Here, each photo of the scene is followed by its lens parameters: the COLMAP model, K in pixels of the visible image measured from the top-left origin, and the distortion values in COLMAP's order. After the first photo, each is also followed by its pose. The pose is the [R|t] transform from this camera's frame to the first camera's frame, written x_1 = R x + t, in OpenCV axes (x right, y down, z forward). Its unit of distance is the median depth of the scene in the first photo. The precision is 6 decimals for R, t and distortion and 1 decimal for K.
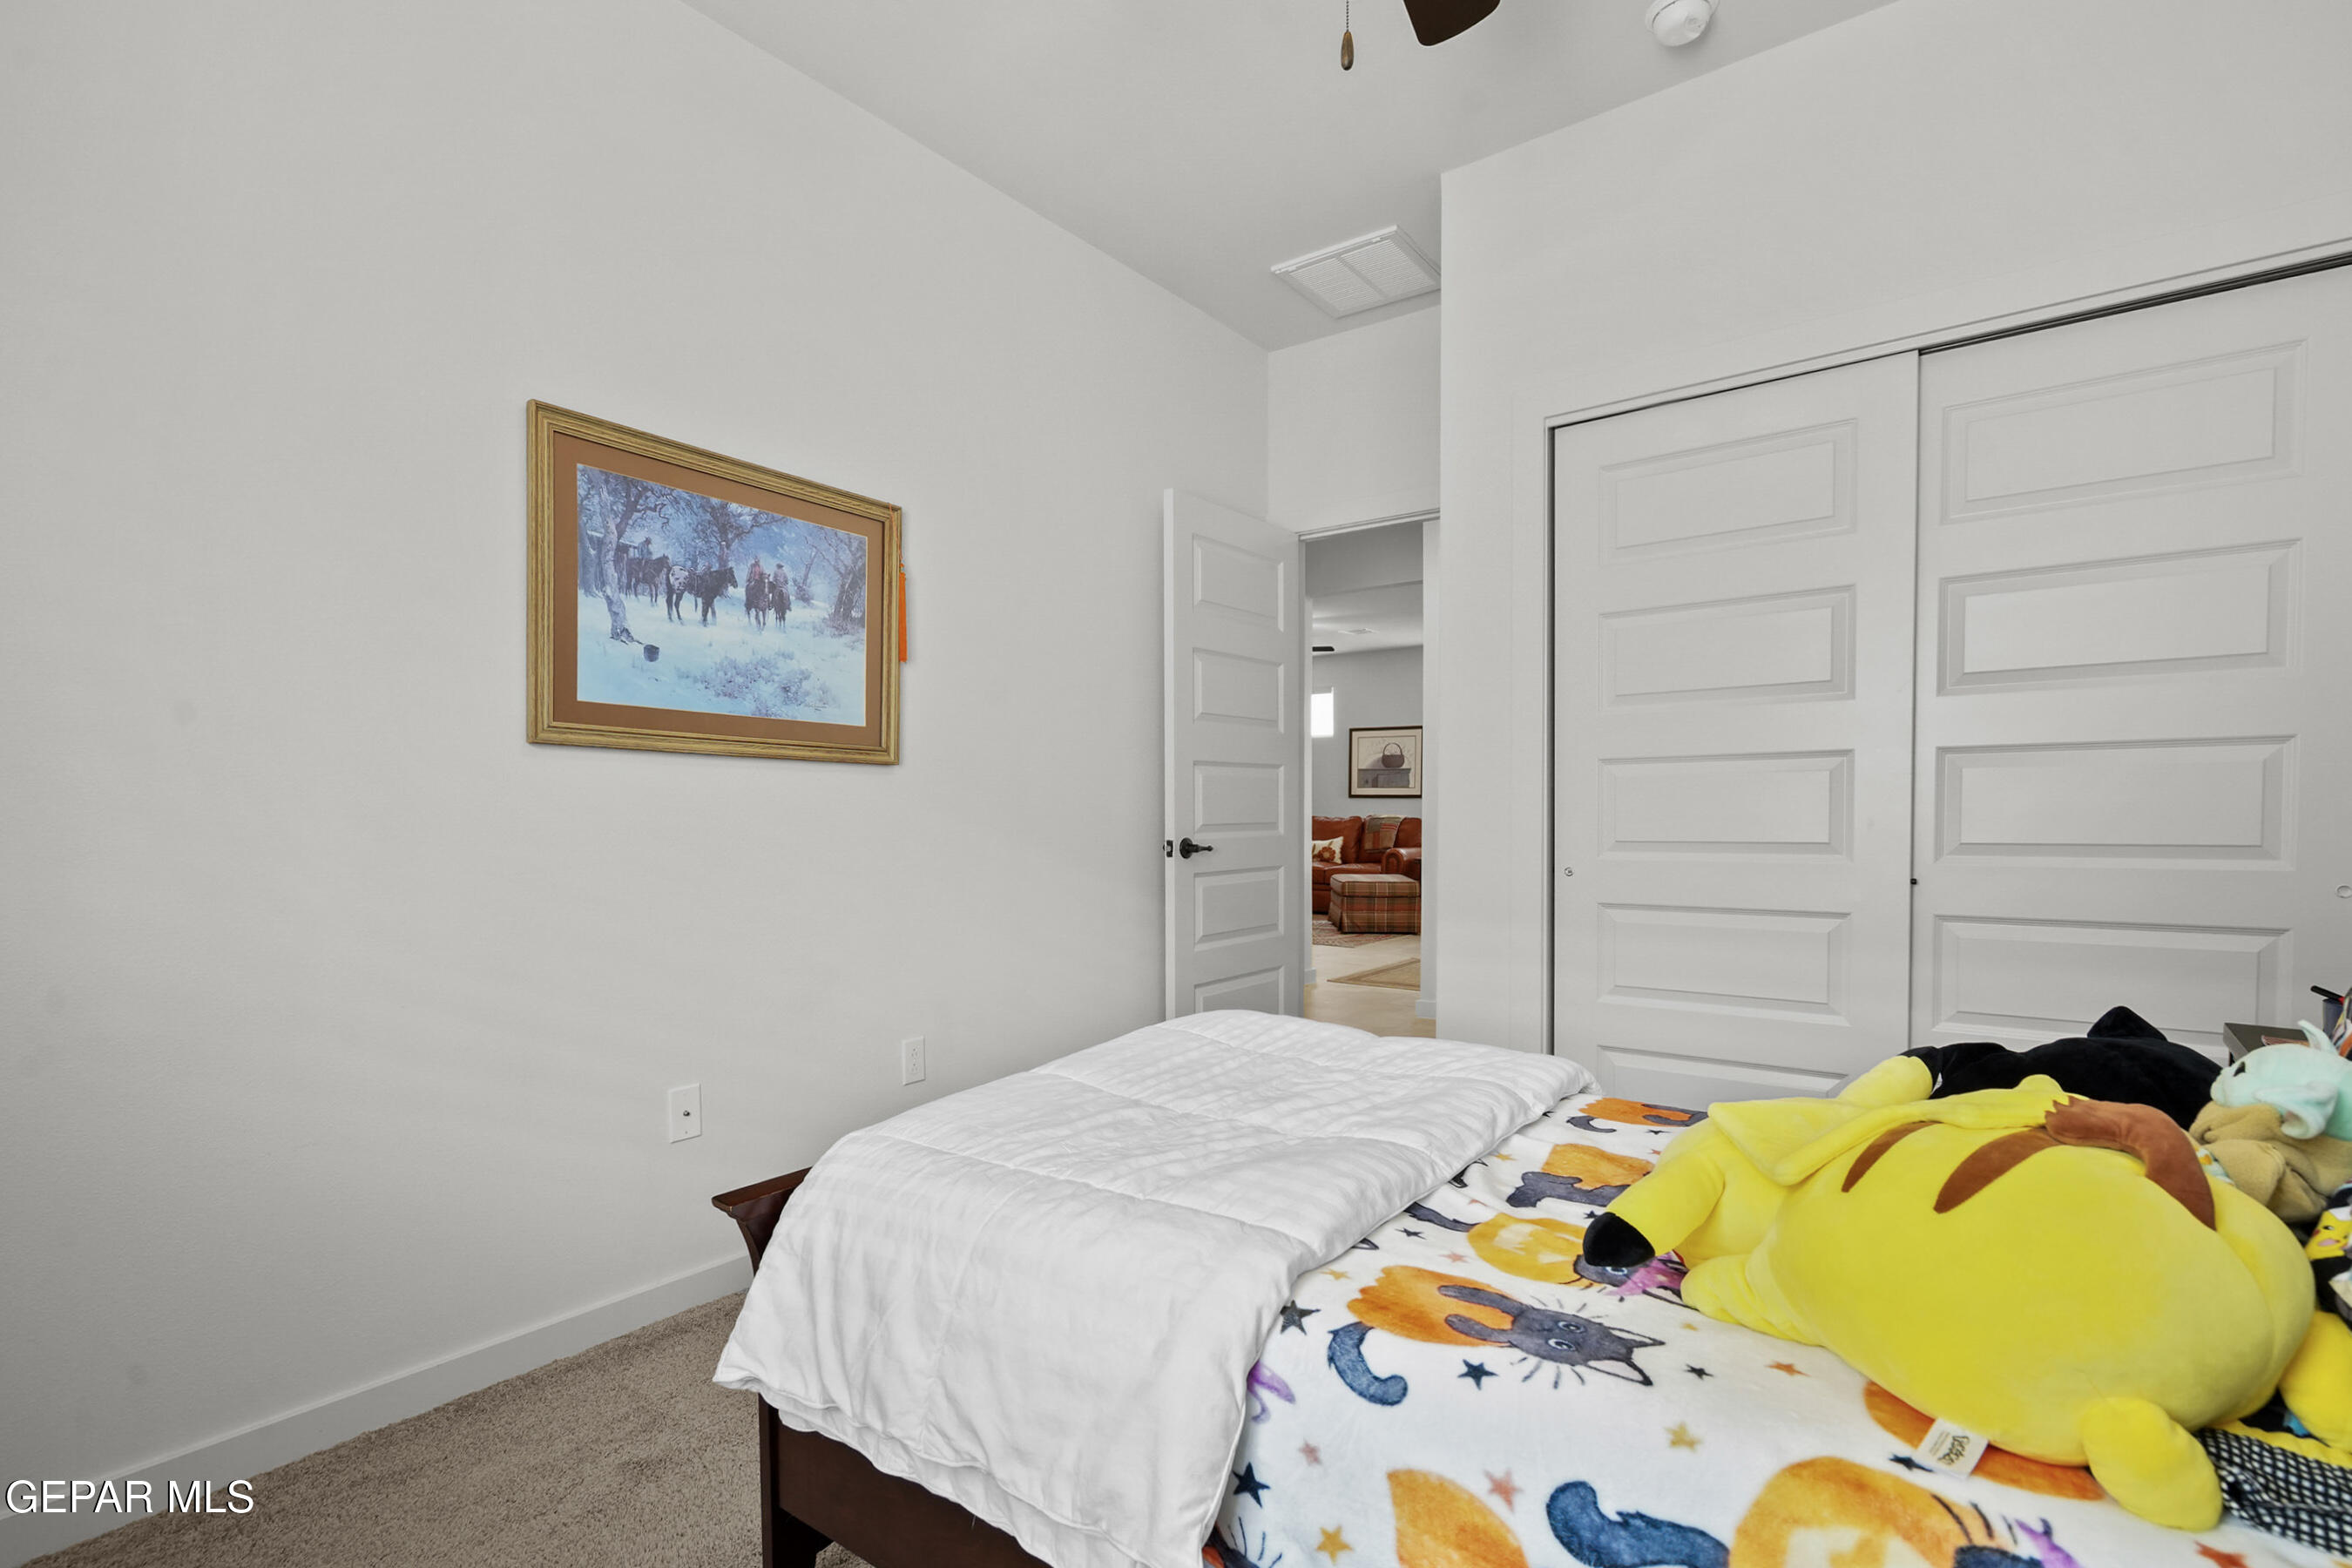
lens RADIAL K [[1105.7, 0, 1174.4], [0, 1105.7, 867.6], [0, 0, 1]] dist [-0.001657, 0.000037]
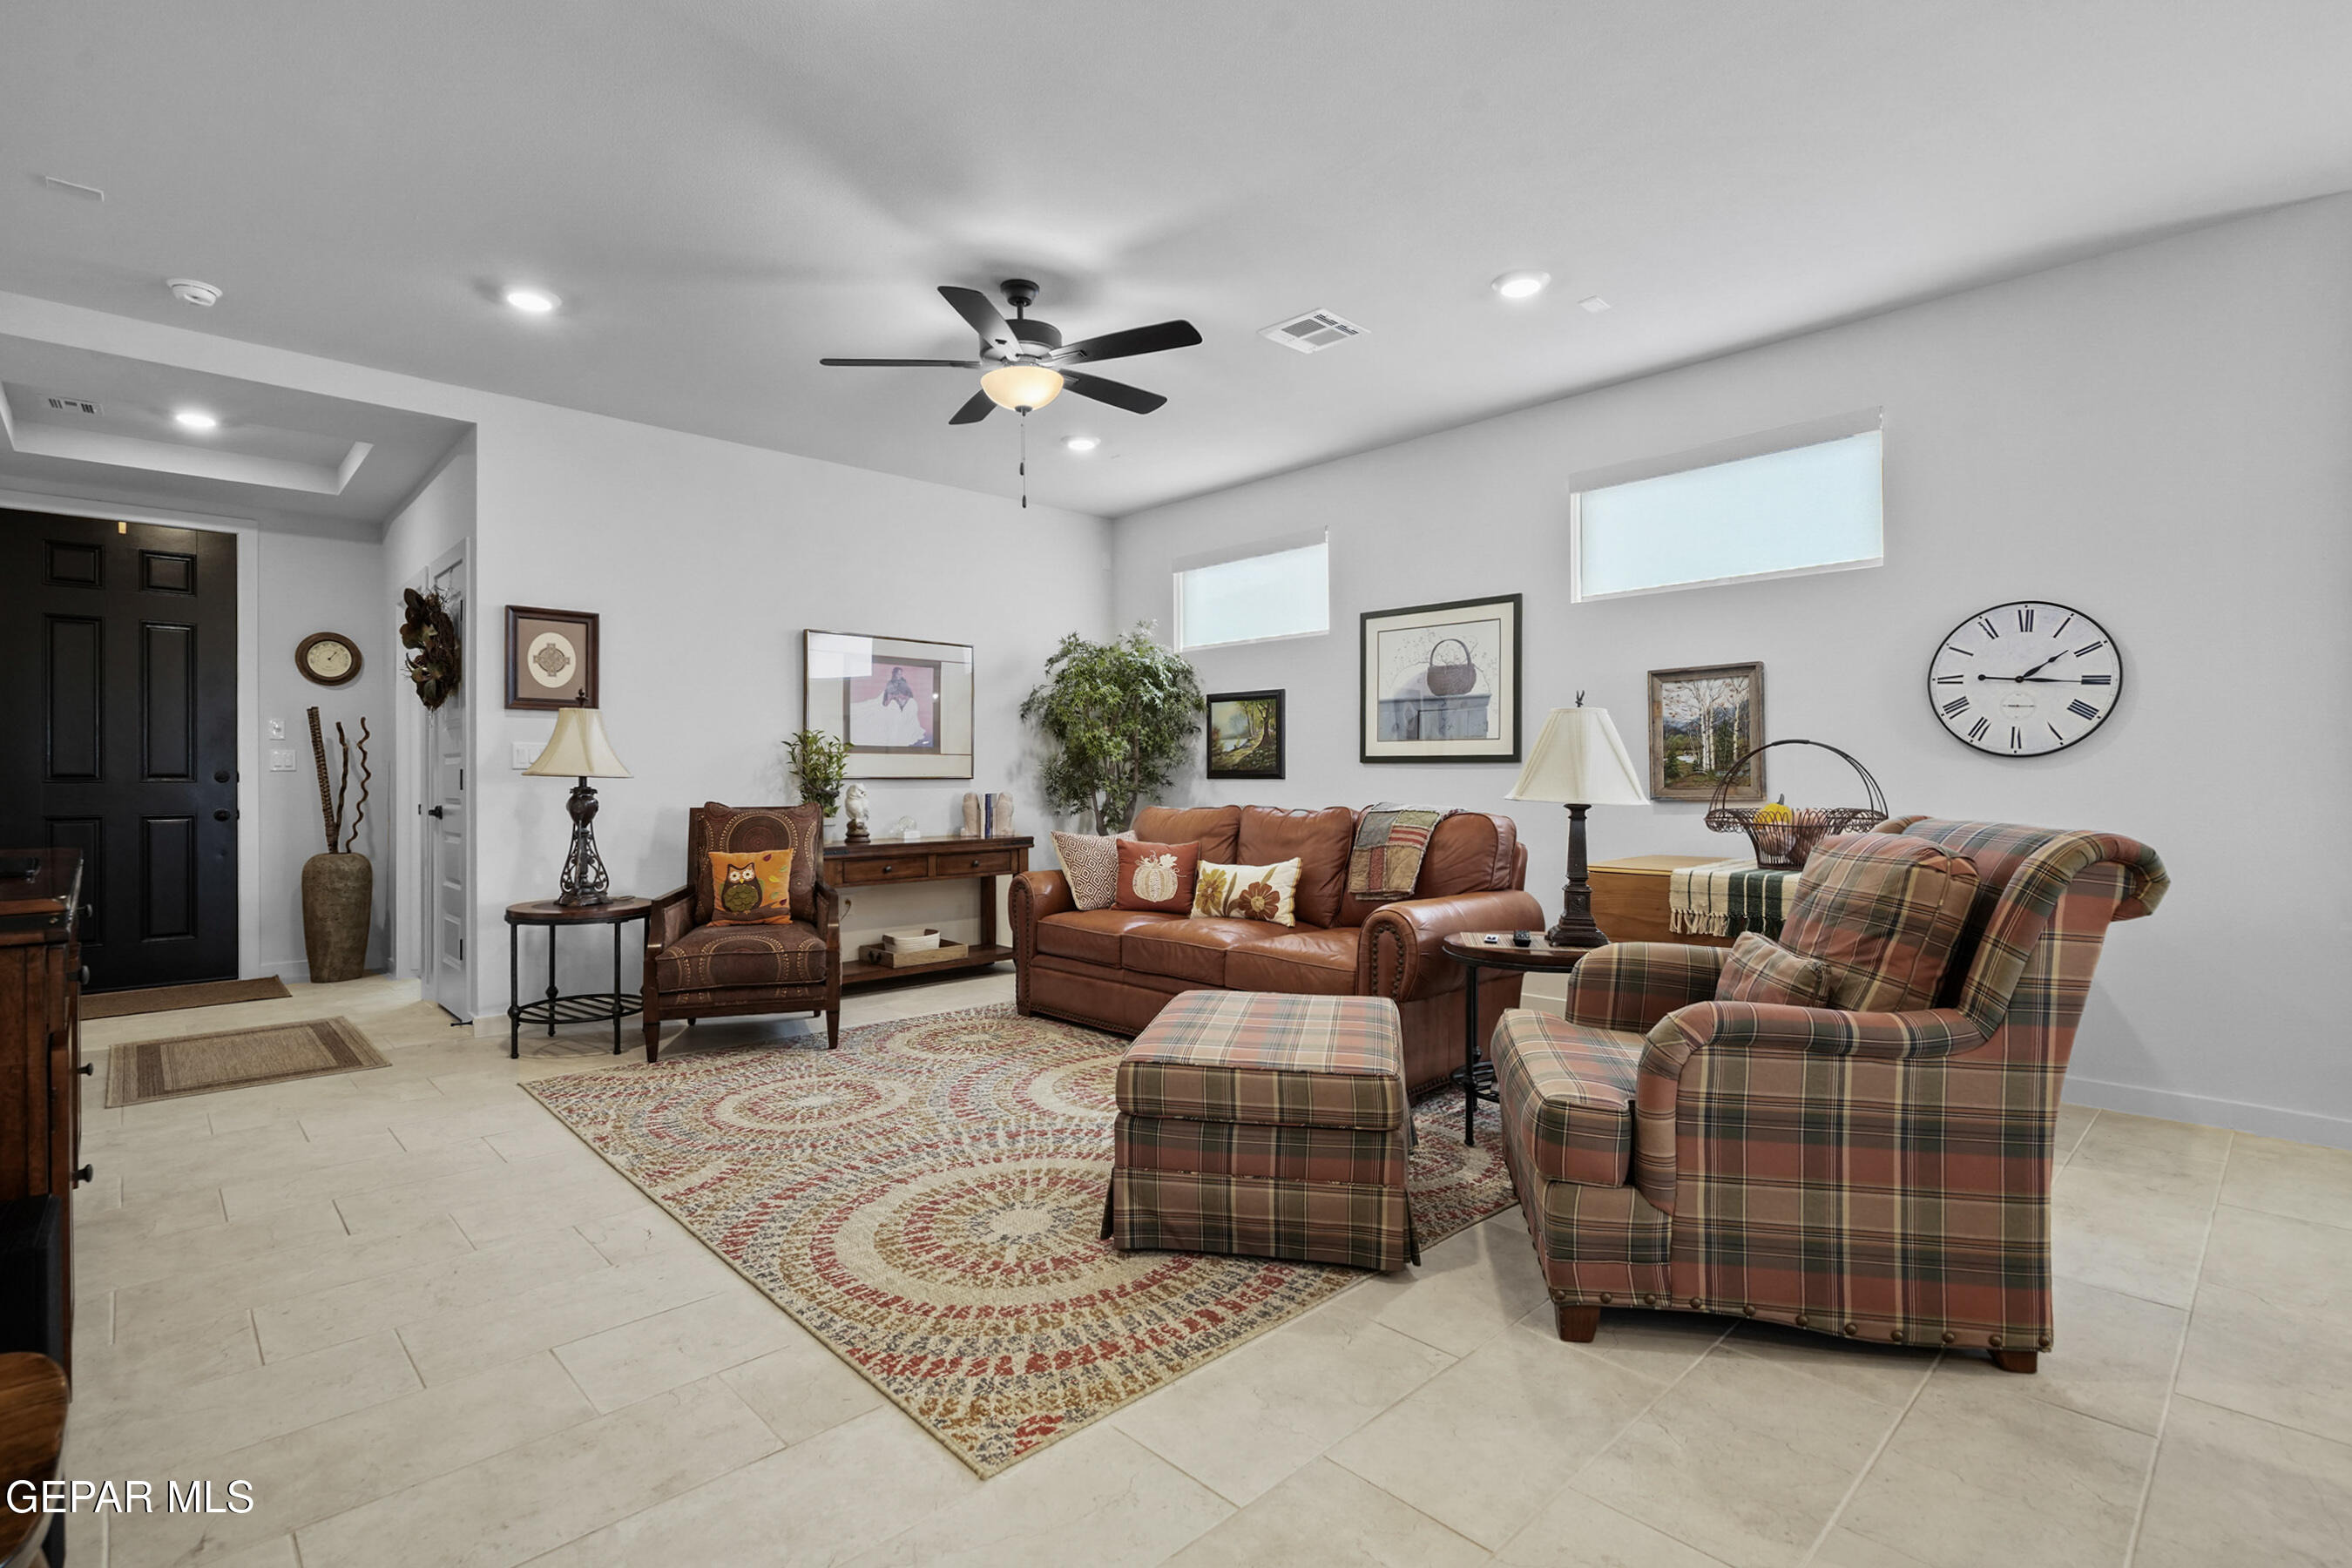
lens RADIAL K [[1099.6, 0, 1174.8], [0, 1099.6, 777.0], [0, 0, 1]] dist [-0.001383, -0.000575]
pose [[0.986065, -0.002089, -0.166347, 0.163086], [-0.006708, 0.998608, -0.052308, -0.033954], [0.166225, 0.052695, 0.984679, 0.555040]]
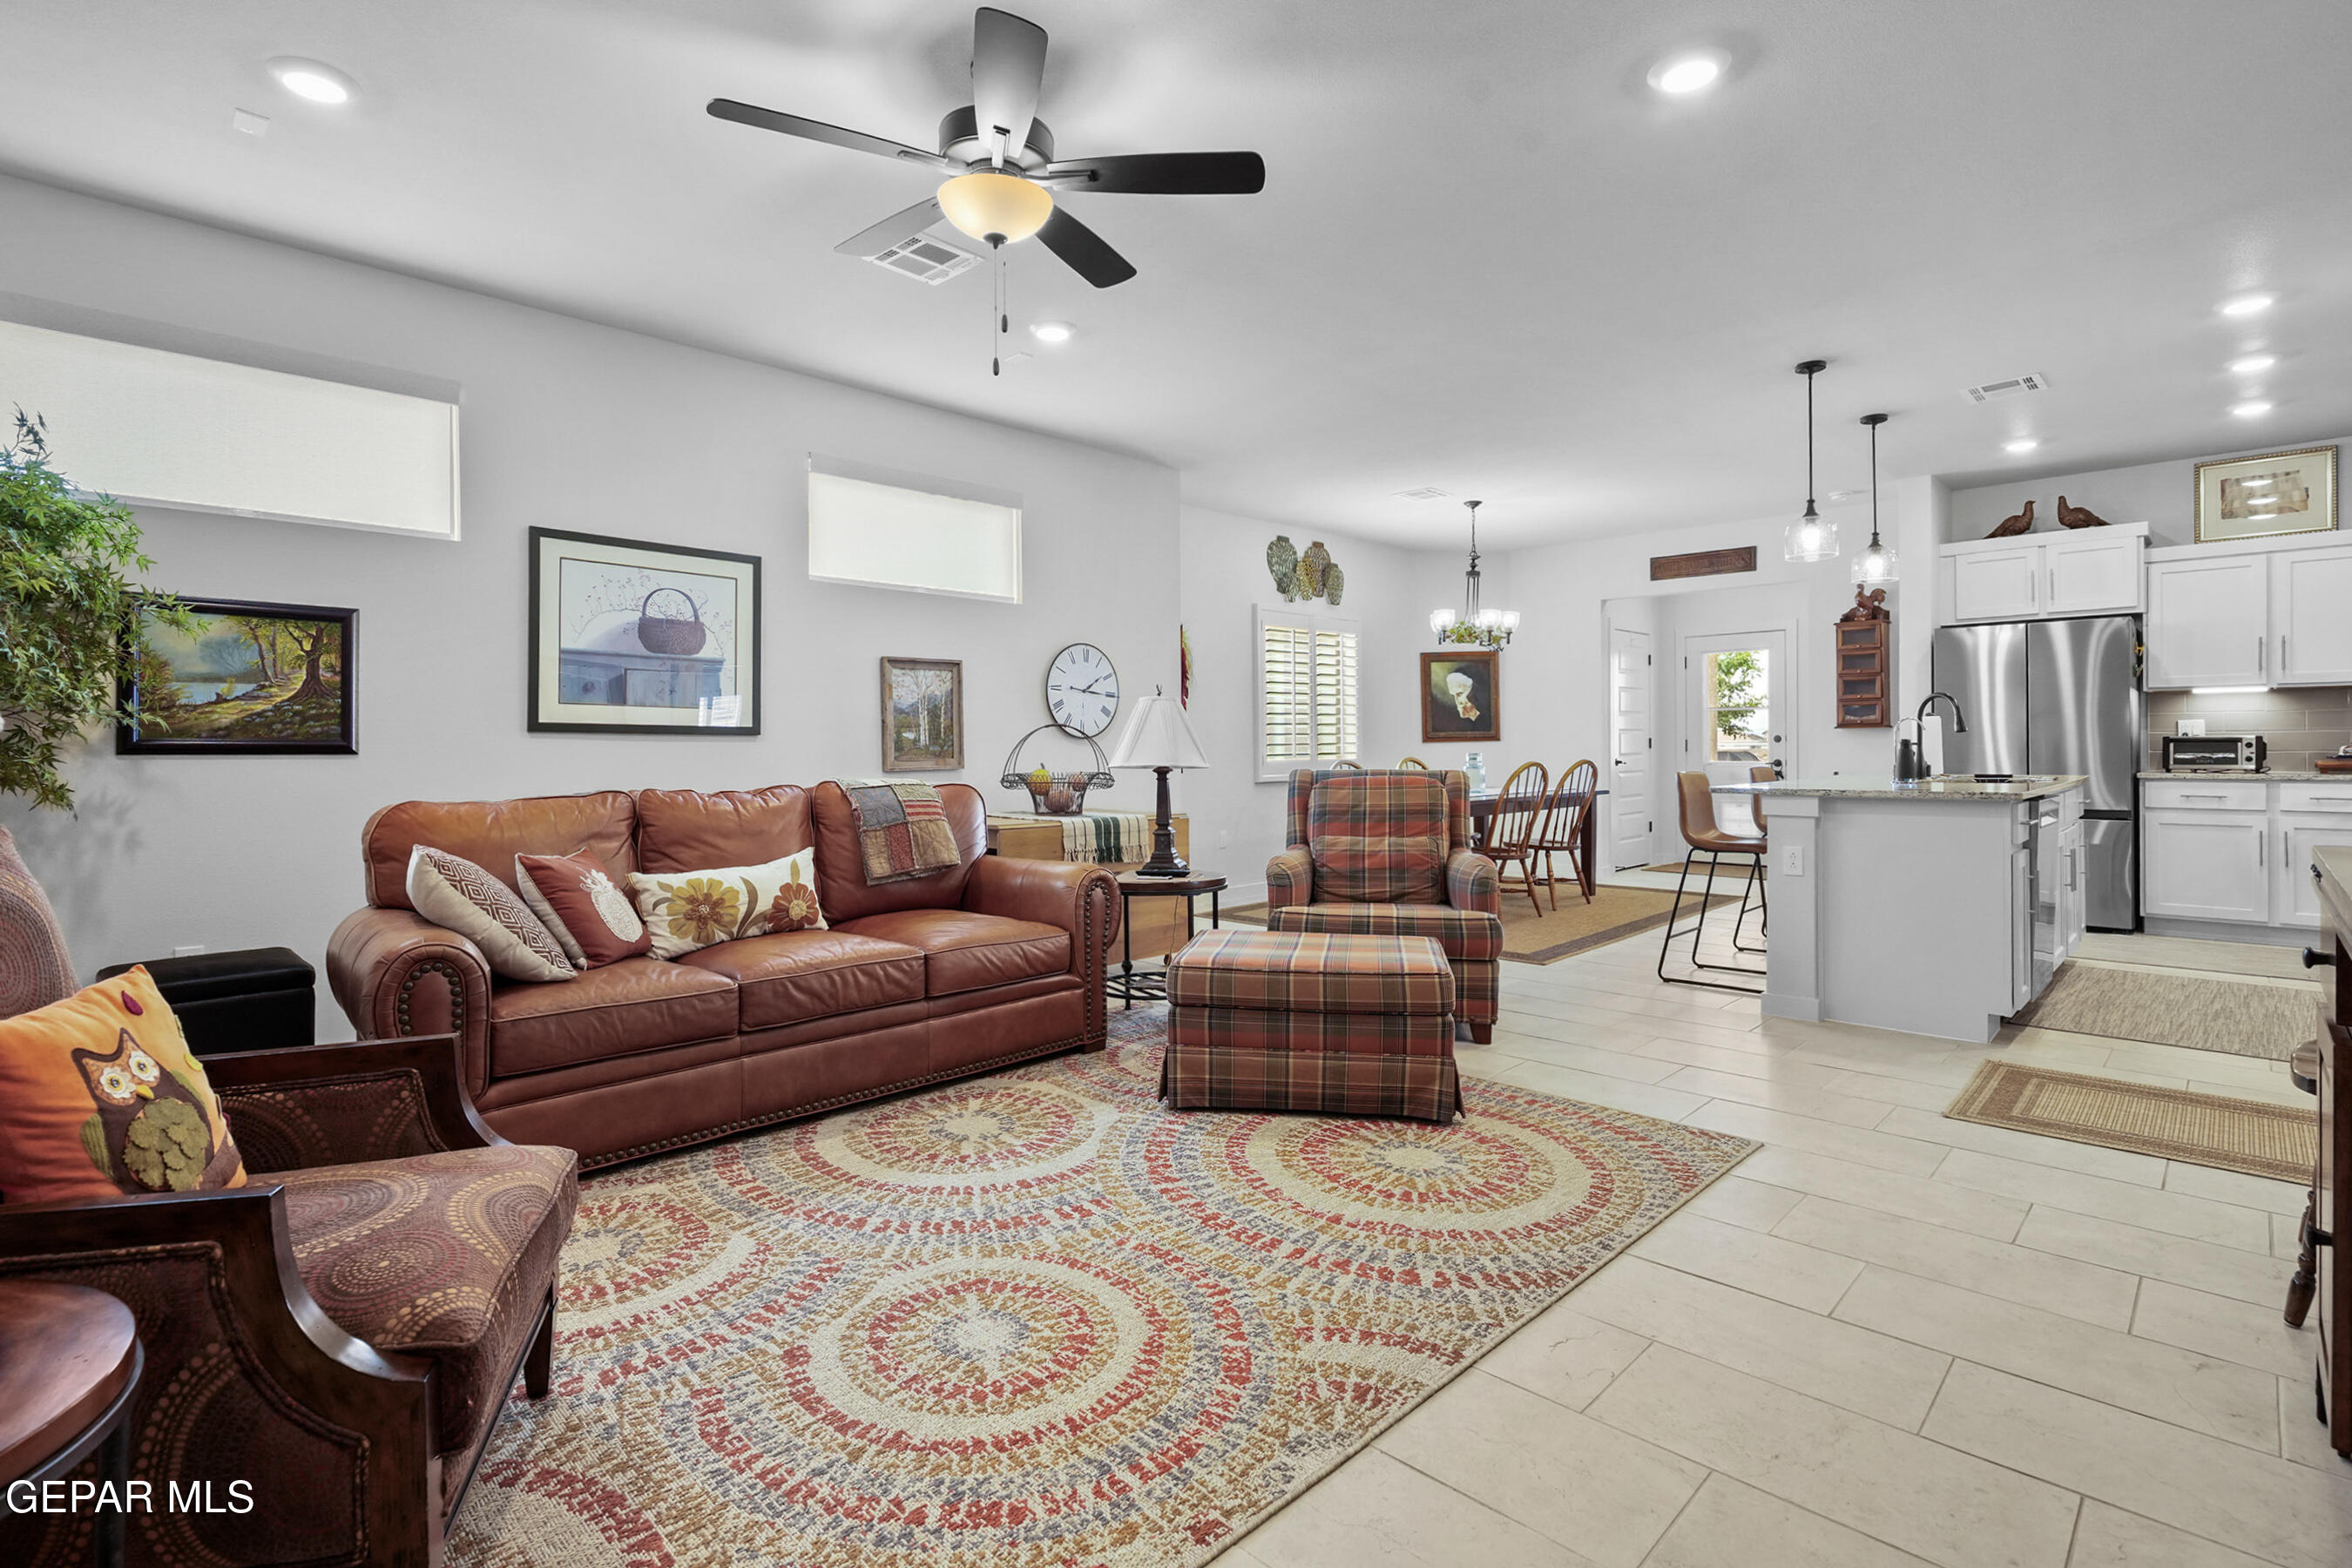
lens RADIAL K [[1098.1, 0, 1171.7], [0, 1098.1, 757.6], [0, 0, 1]] dist [-0.001343, 0.000076]
pose [[0.138481, -0.005808, 0.990348, -0.149194], [0.056530, 0.998399, -0.002049, -0.045137], [-0.988750, 0.056268, 0.138587, 0.788635]]
